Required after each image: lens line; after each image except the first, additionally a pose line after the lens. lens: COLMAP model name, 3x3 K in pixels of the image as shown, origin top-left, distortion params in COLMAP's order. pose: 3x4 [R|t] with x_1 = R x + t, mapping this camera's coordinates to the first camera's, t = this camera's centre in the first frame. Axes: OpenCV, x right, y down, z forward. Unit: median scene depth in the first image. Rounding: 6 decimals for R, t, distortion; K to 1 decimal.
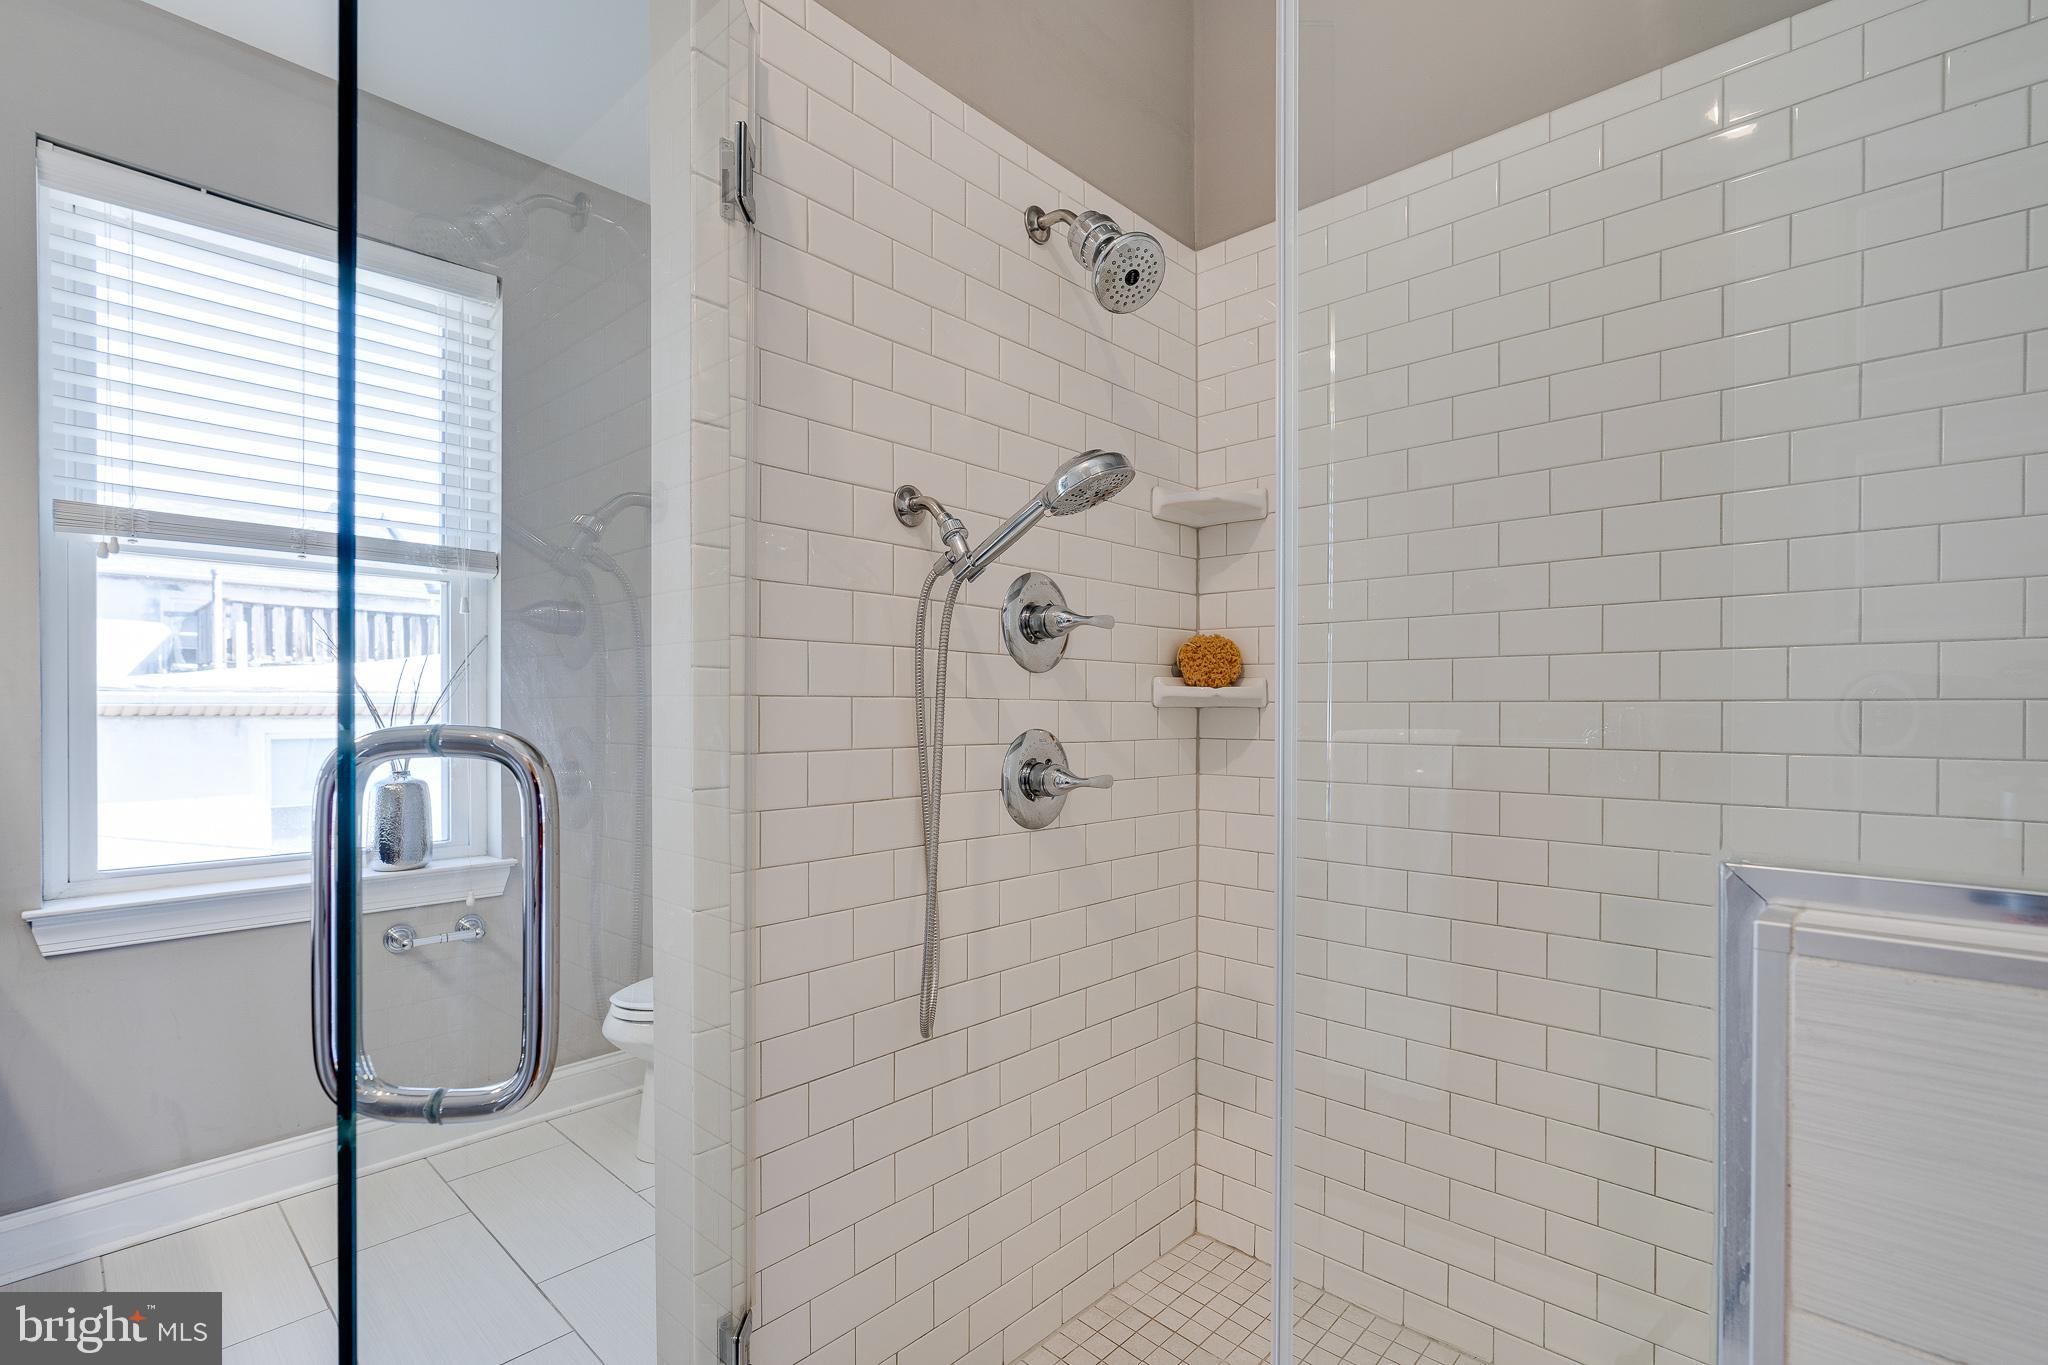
lens RADIAL K [[922.3, 0, 1020.9], [0, 922.3, 718.9], [0, 0, 1]] dist [-0.002900, 0.002336]
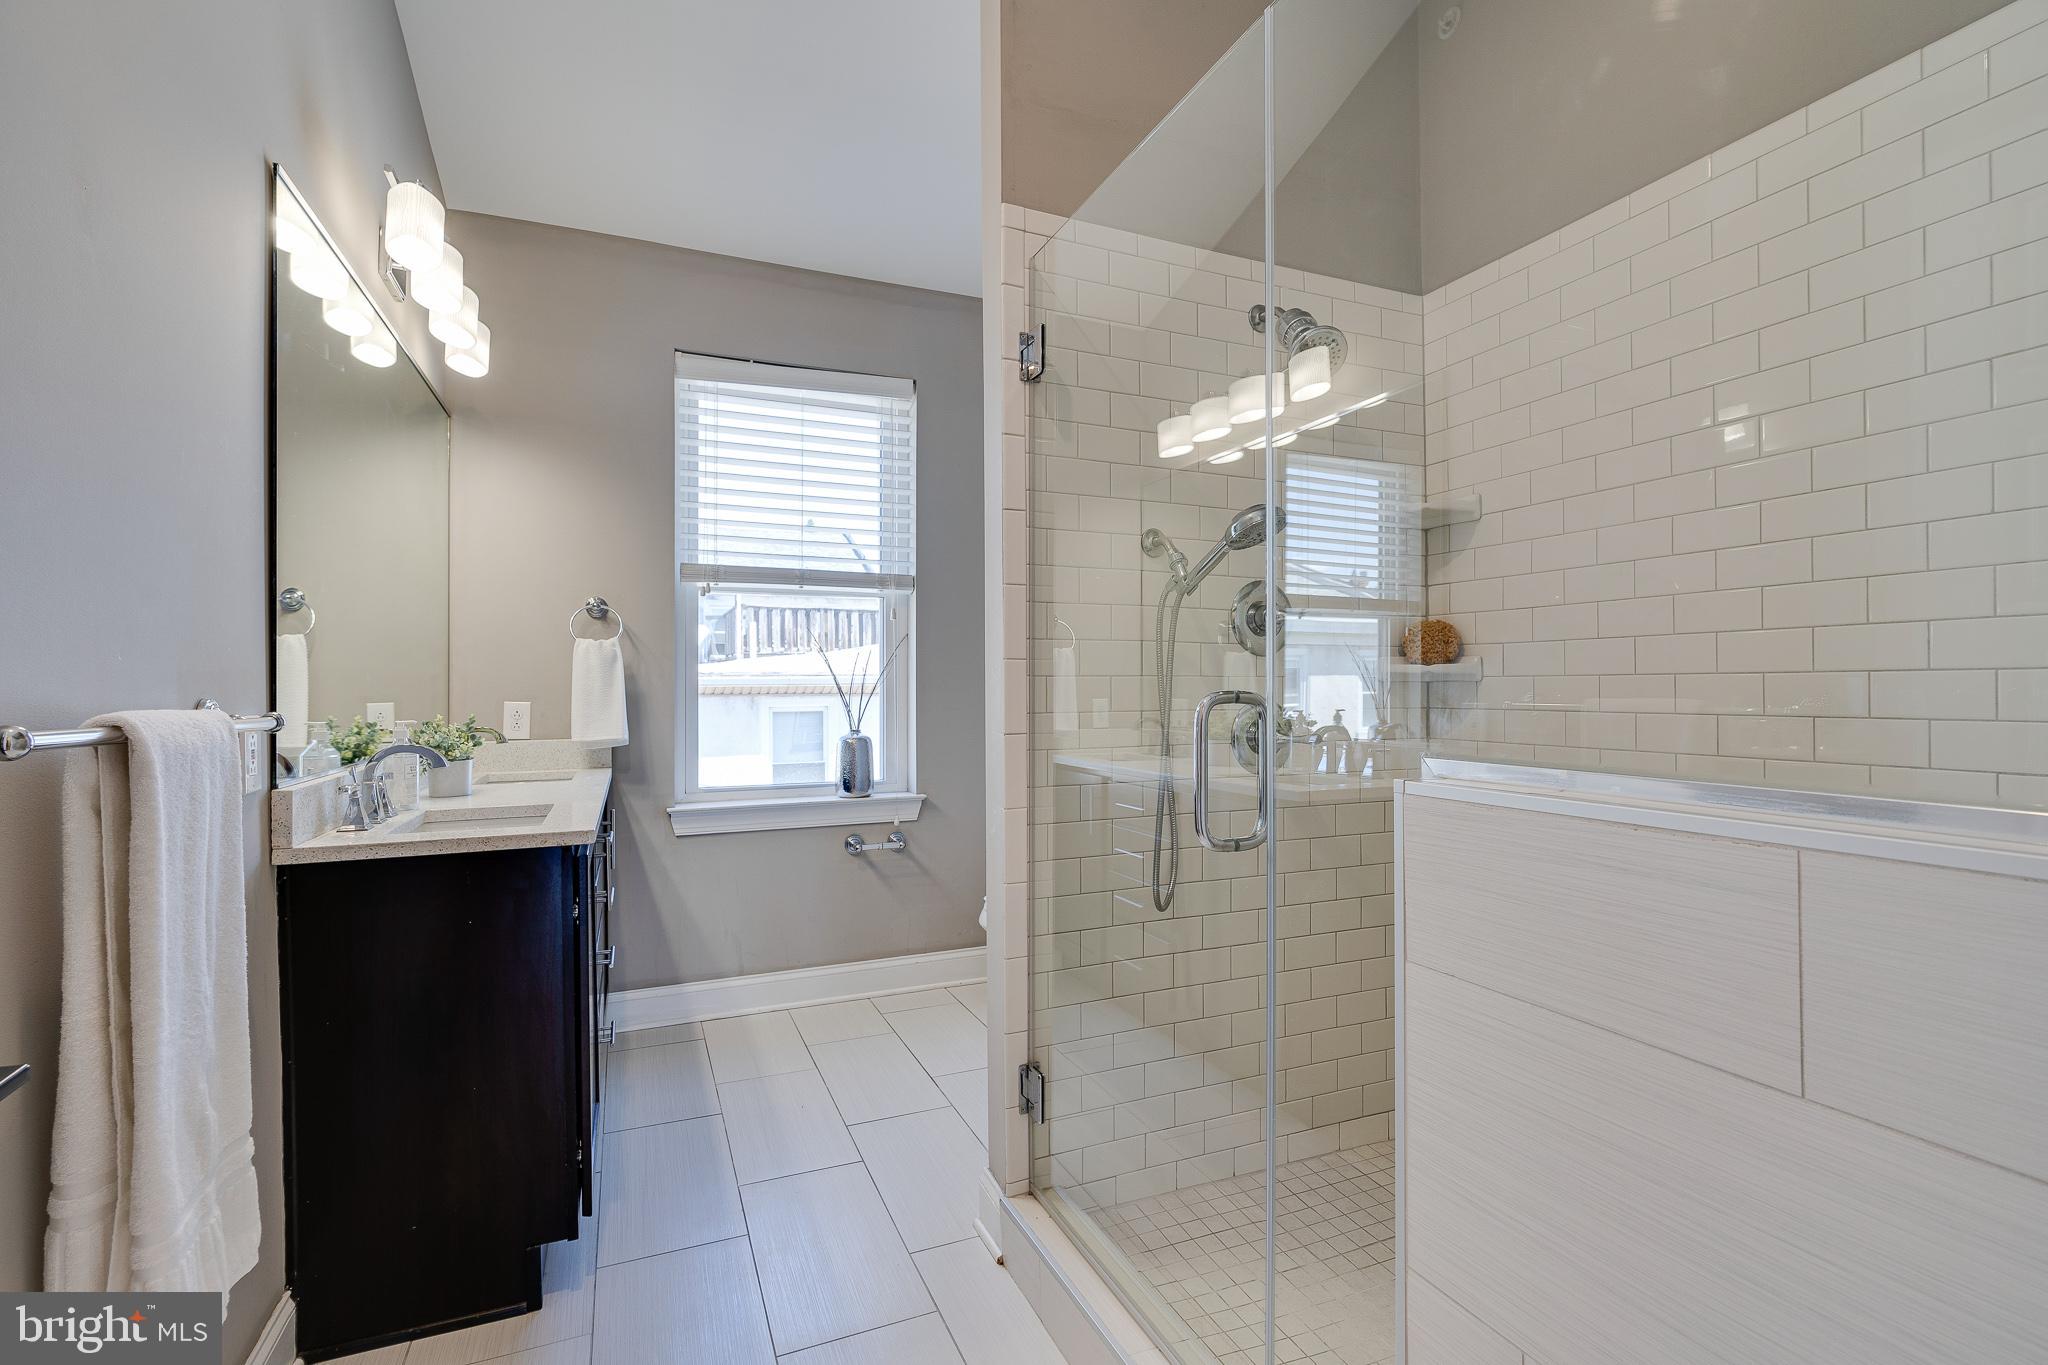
lens RADIAL K [[922.3, 0, 1027.4], [0, 922.3, 686.0], [0, 0, 1]] dist [-0.002900, 0.002336]
pose [[0.917207, -0.006241, -0.398362, 0.186092], [0.001617, 0.999927, -0.011942, 0.006164], [0.398408, 0.010309, 0.917150, -0.270663]]
